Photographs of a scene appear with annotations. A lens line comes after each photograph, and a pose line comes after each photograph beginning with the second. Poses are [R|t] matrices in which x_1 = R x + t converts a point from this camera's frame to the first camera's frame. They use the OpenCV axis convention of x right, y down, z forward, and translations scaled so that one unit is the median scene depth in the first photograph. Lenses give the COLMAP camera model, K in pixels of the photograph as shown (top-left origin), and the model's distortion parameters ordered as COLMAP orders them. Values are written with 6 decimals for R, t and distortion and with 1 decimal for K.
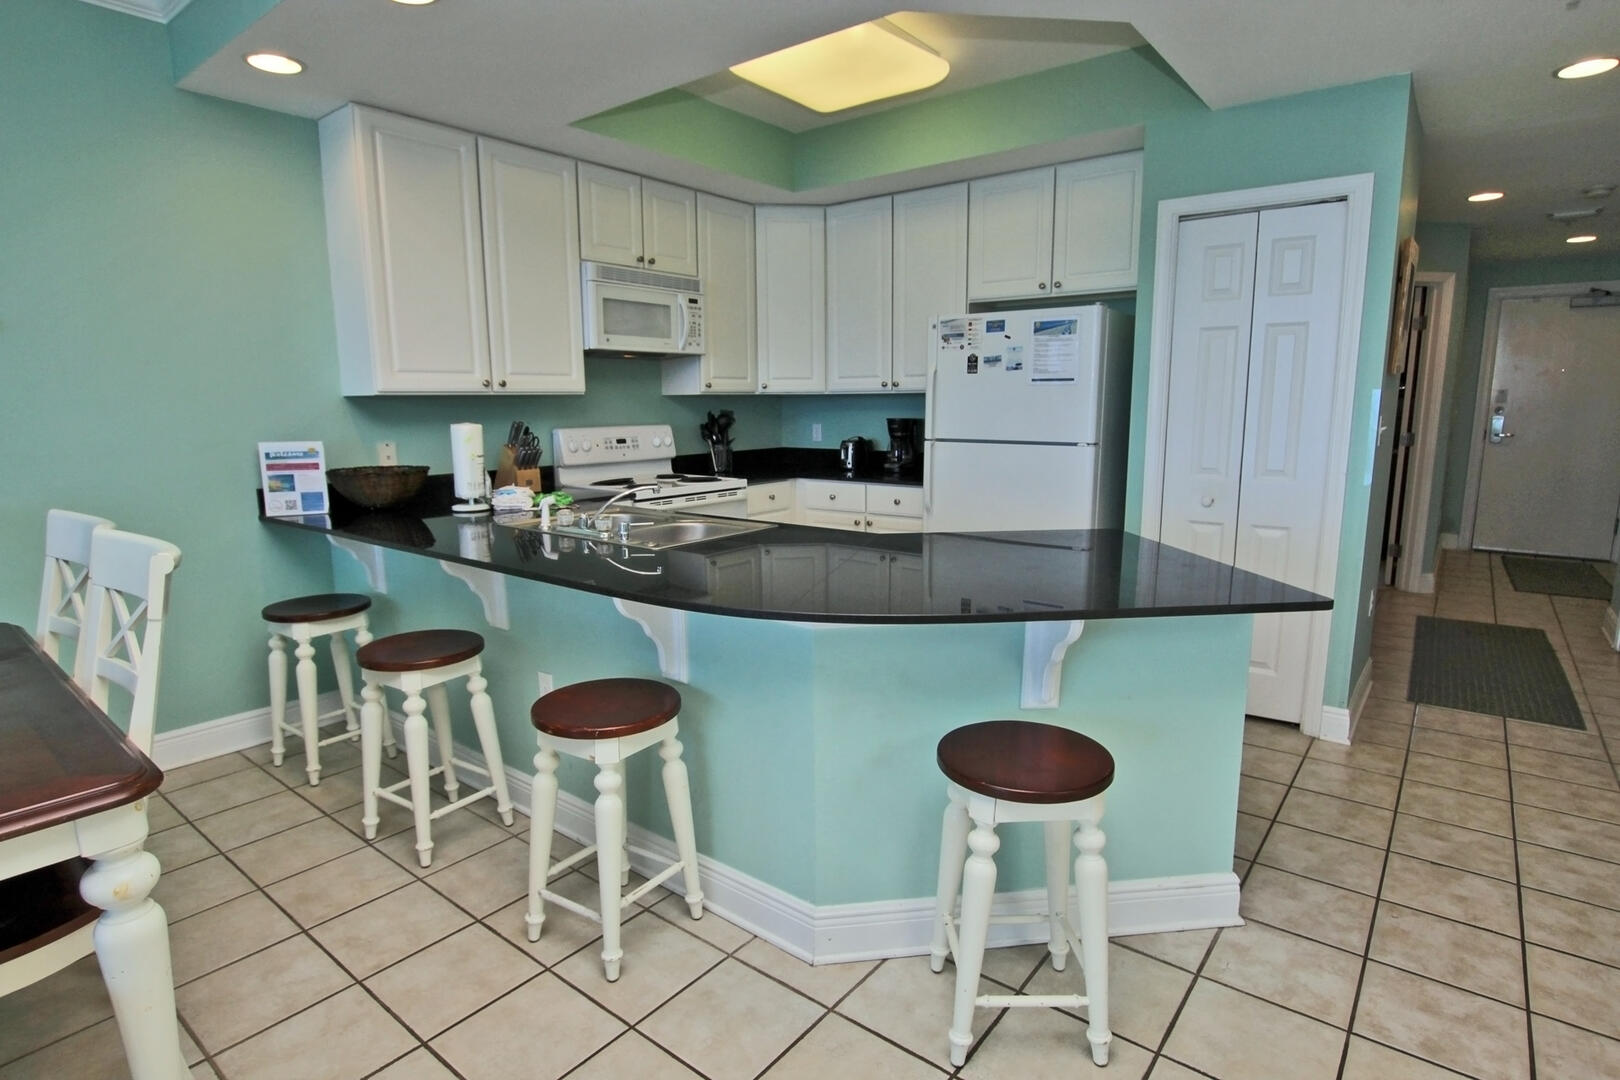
lens RADIAL K [[841.2, 0, 808.7], [0, 841.2, 547.4], [0, 0, 1]] dist [-0.020063, 0.000150]
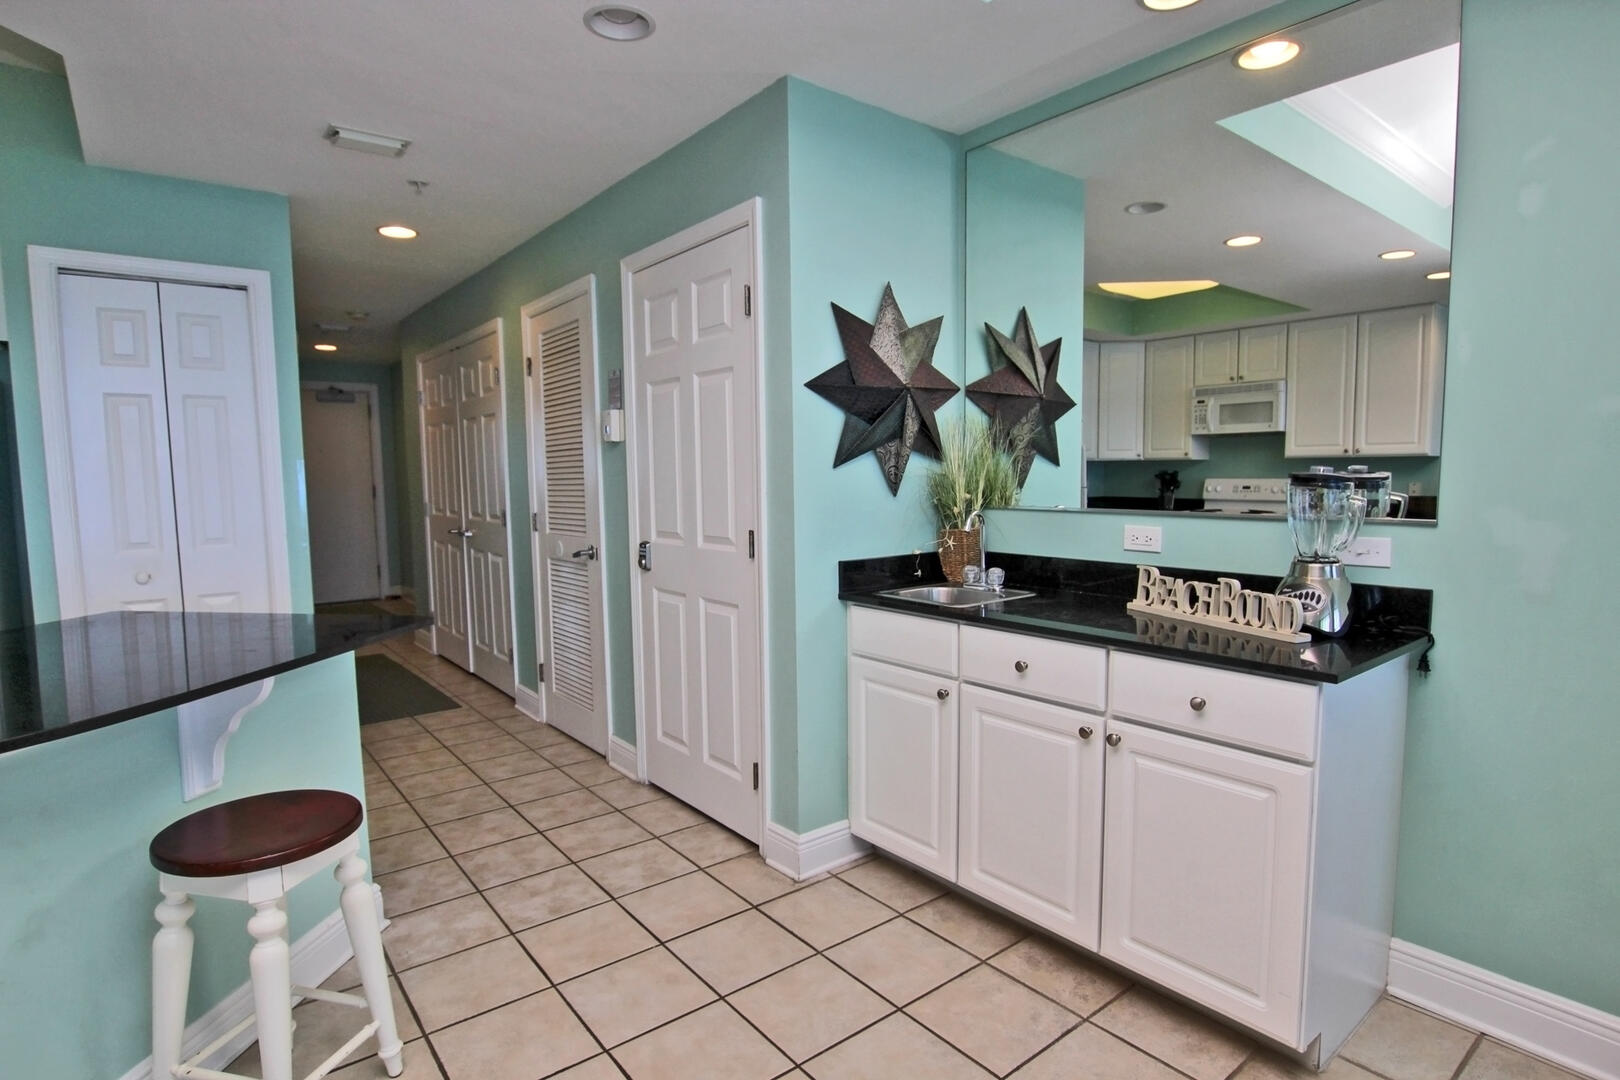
lens RADIAL K [[841.2, 0, 807.9], [0, 841.2, 542.2], [0, 0, 1]] dist [-0.020063, 0.000150]
pose [[0.233571, -0.076860, 0.969297, -0.340269], [0.176700, 0.983627, 0.035416, 0.005173], [-0.956149, 0.163003, 0.243328, 0.088852]]
